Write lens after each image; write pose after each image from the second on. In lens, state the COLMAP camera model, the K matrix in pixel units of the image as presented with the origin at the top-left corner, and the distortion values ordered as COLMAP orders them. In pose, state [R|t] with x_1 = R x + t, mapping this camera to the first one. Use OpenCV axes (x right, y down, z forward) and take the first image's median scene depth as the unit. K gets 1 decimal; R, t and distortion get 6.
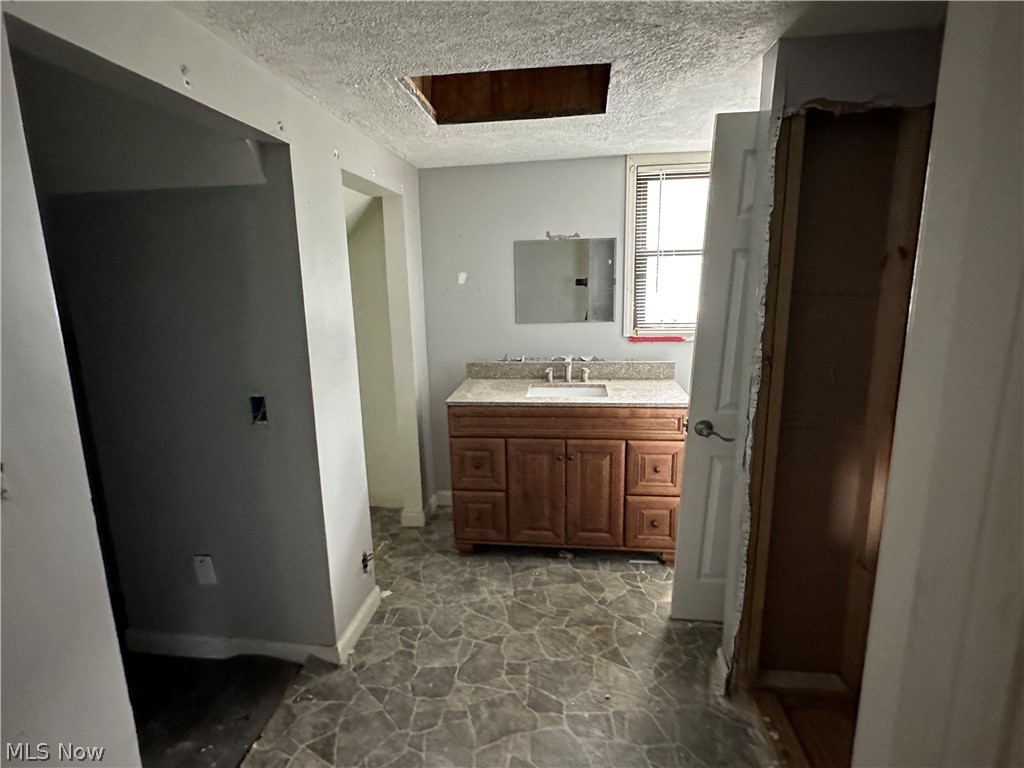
lens RADIAL K [[514.7, 0, 515.2], [0, 514.7, 383.4], [0, 0, 1]] dist [0.005939, 0.000456]
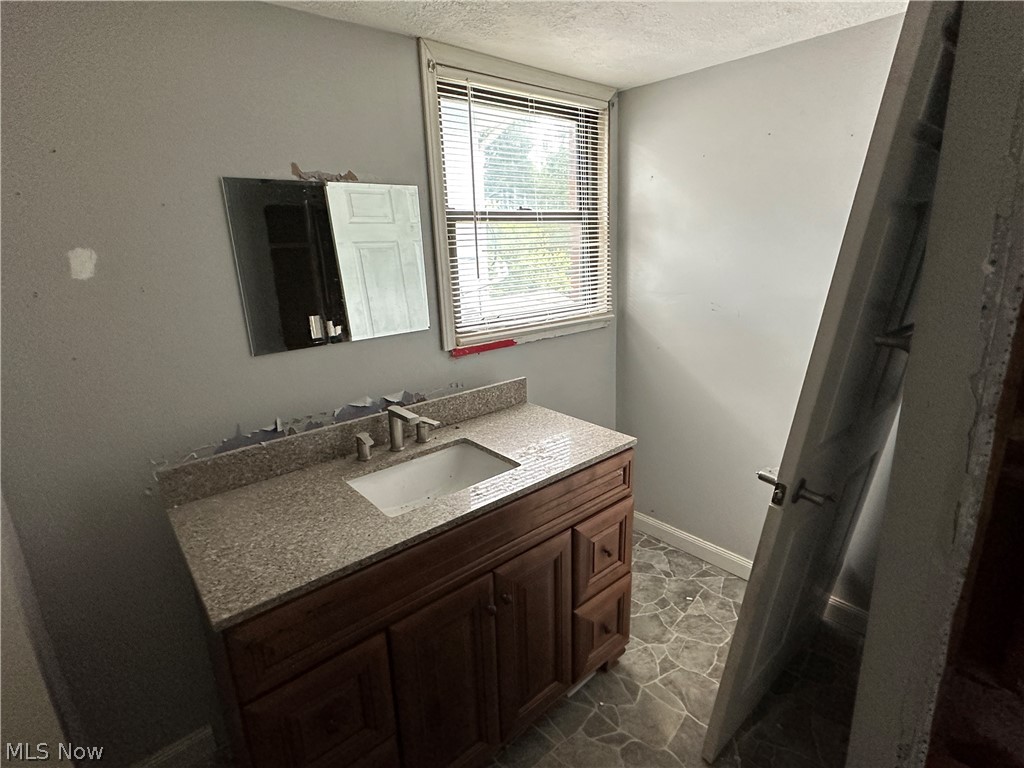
lens RADIAL K [[514.7, 0, 510.8], [0, 514.7, 383.9], [0, 0, 1]] dist [0.005939, 0.000456]
pose [[0.669862, -0.196409, 0.716037, -0.194161], [0.167046, 0.979520, 0.112409, -0.112411], [-0.723450, 0.044313, 0.688953, 0.533193]]
